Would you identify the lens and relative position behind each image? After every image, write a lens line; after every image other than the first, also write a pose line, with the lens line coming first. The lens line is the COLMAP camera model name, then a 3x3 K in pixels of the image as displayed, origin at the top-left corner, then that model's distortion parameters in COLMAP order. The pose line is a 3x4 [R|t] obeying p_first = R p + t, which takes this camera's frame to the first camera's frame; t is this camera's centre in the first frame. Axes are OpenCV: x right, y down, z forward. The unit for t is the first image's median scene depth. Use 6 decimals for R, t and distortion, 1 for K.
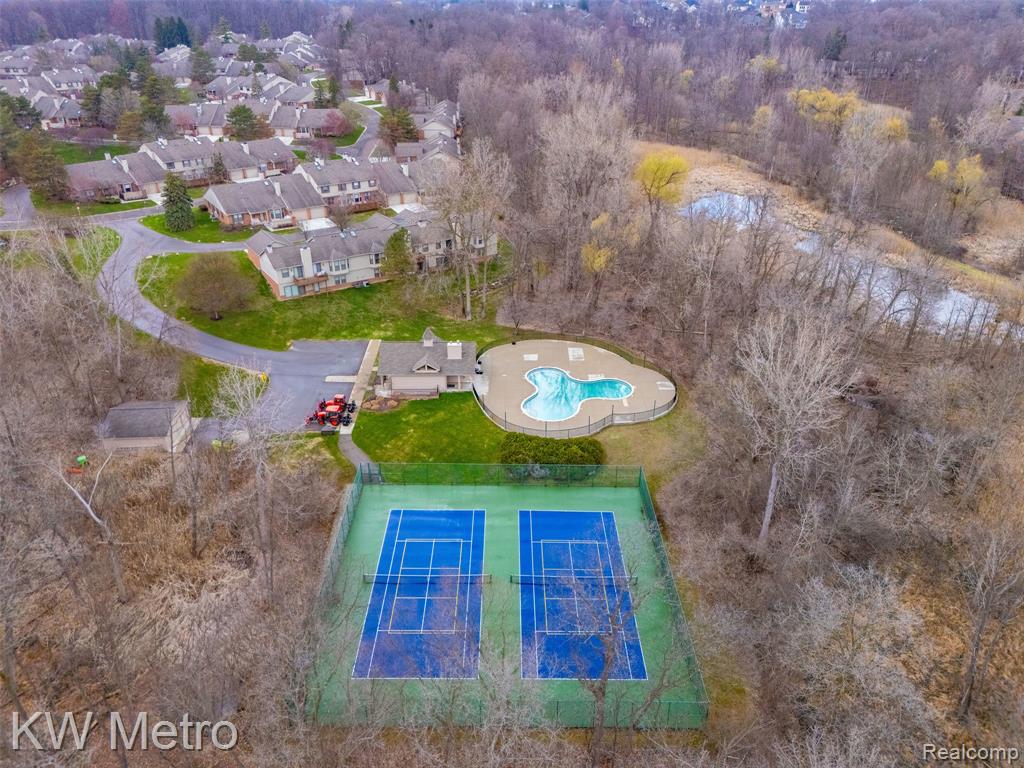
lens RADIAL K [[747.7, 0, 512.0], [0, 747.7, 384.0], [0, 0, 1]] dist [0.098290, -0.122164]
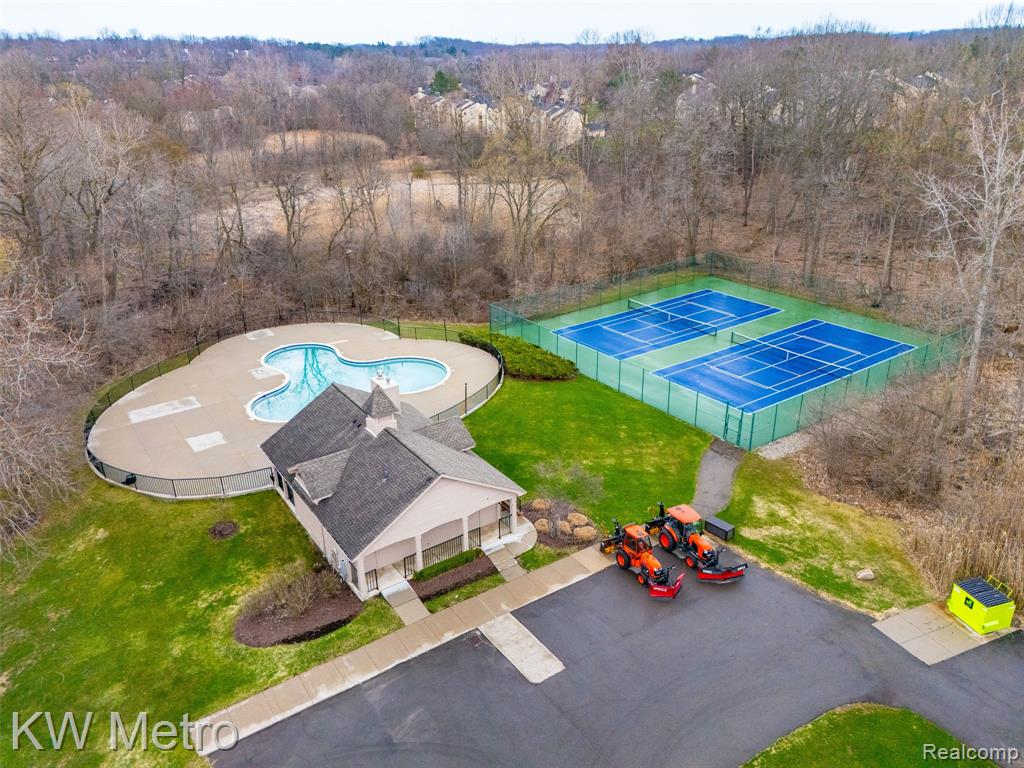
lens RADIAL K [[747.7, 0, 512.0], [0, 747.7, 384.0], [0, 0, 1]] dist [0.098290, -0.122164]
pose [[-0.566405, -0.323689, 0.757899, -0.479278], [0.400601, 0.695541, 0.596441, -0.300684], [-0.720211, 0.641442, -0.264288, 1.150552]]
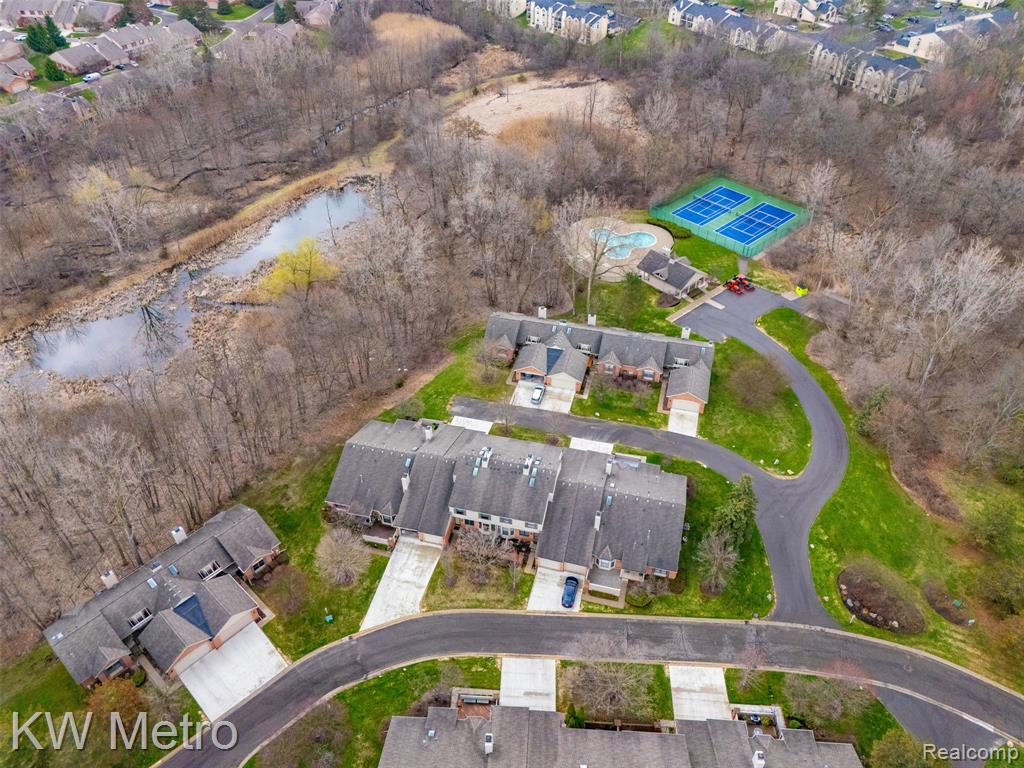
lens RADIAL K [[754.4, 0, 512.0], [0, 754.4, 384.0], [0, 0, 1]] dist [0.066848, -0.058794]
pose [[-0.673927, -0.479551, 0.562008, -1.030180], [0.353613, 0.458537, 0.815292, -1.551300], [-0.648676, 0.748181, -0.139444, 1.835577]]
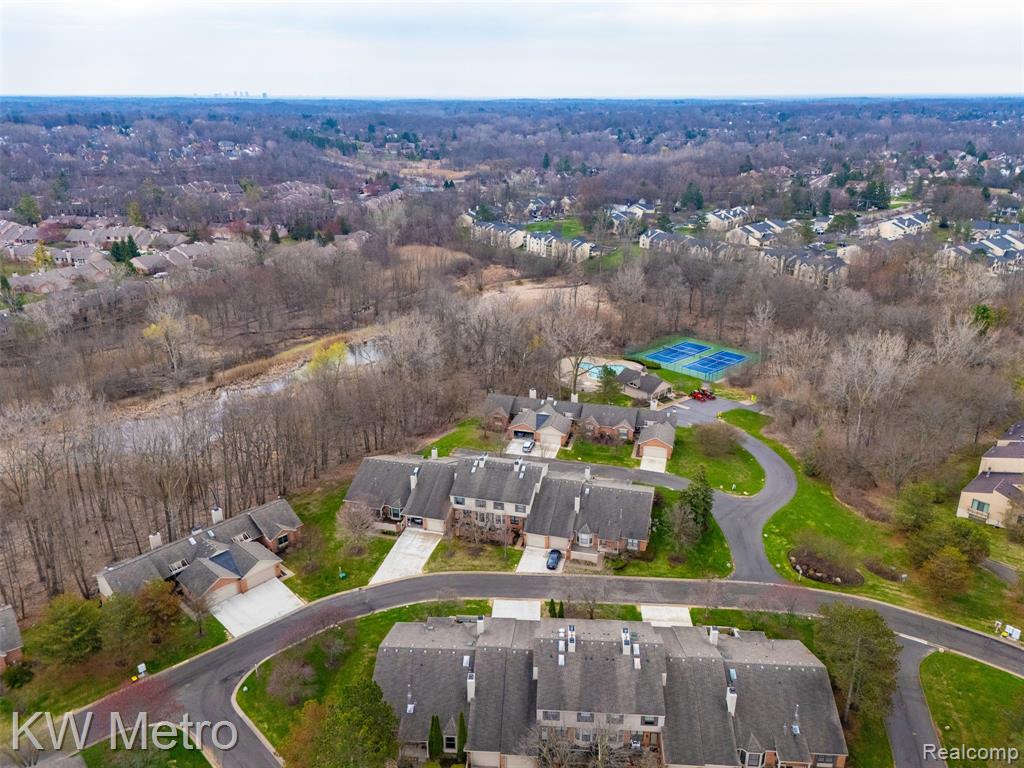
lens RADIAL K [[754.4, 0, 512.0], [0, 754.4, 384.0], [0, 0, 1]] dist [0.066848, -0.058794]
pose [[-0.671044, -0.262160, 0.693521, -1.368446], [0.350010, 0.712591, 0.608035, -1.479651], [-0.653600, 0.650758, -0.386421, 2.202631]]
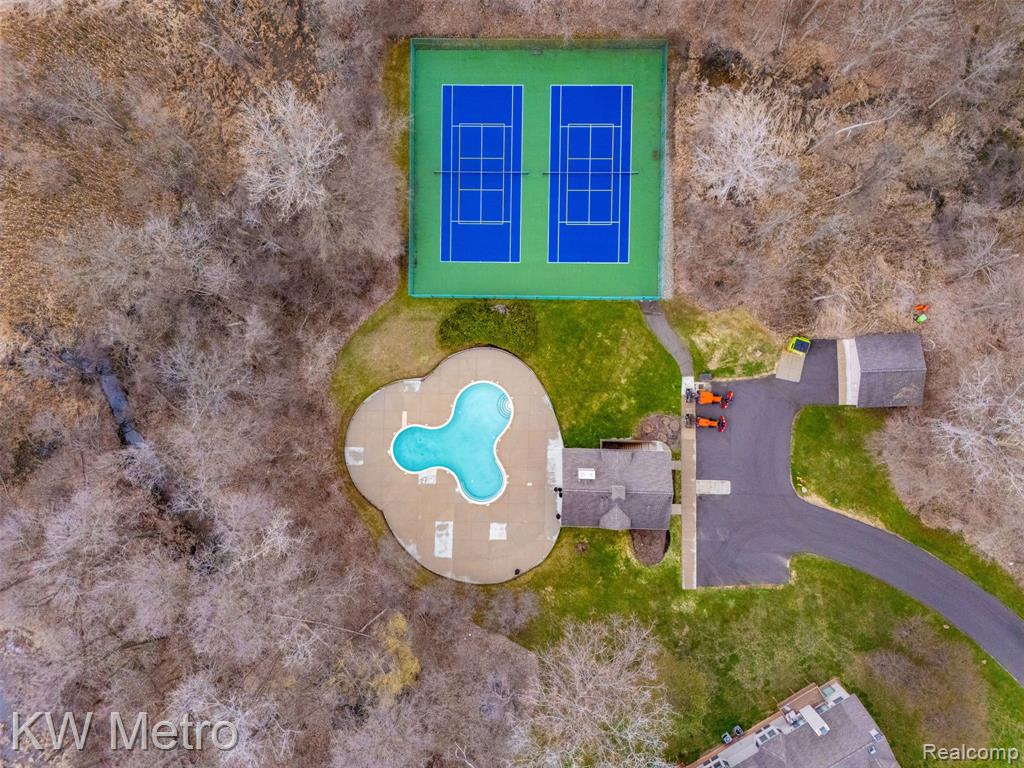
lens RADIAL K [[747.7, 0, 512.0], [0, 747.7, 384.0], [0, 0, 1]] dist [0.098290, -0.122164]
pose [[-0.999419, -0.018897, 0.028367, -0.014071], [0.033929, -0.471984, 0.880954, -0.841016], [-0.003258, 0.881405, 0.472351, 0.535511]]
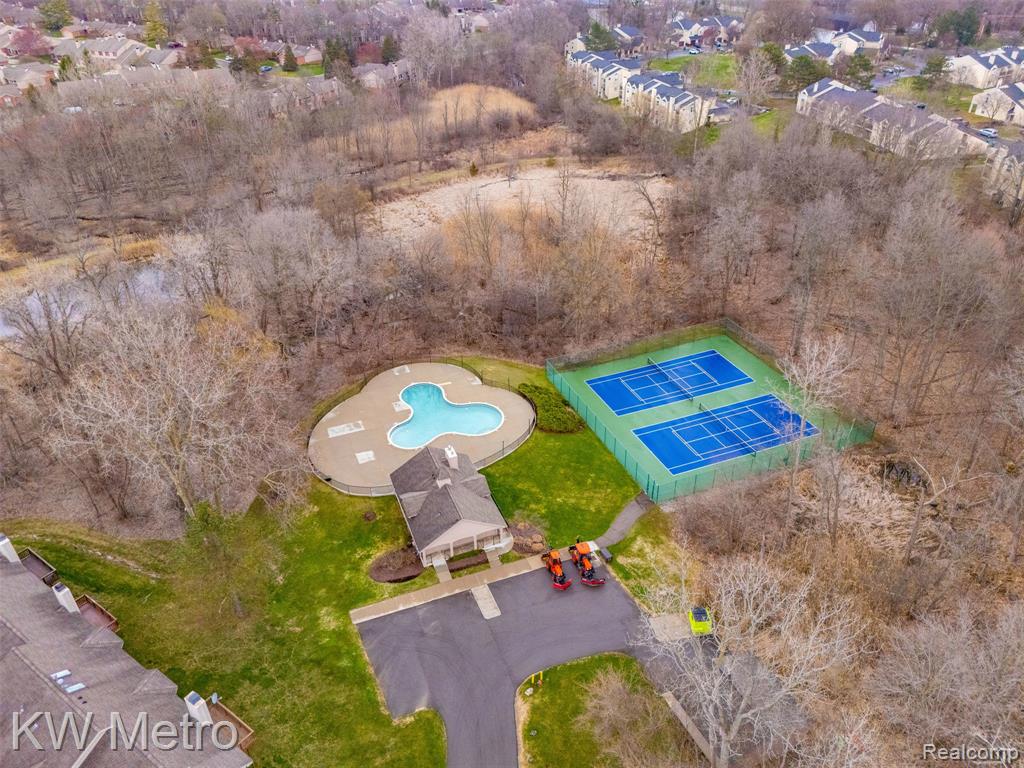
lens RADIAL K [[747.7, 0, 512.0], [0, 747.7, 384.0], [0, 0, 1]] dist [0.098290, -0.122164]
pose [[-0.365672, -0.497554, 0.786590, -0.777287], [0.452725, 0.643322, 0.617395, -0.632297], [-0.813218, 0.581873, -0.009990, 0.985665]]
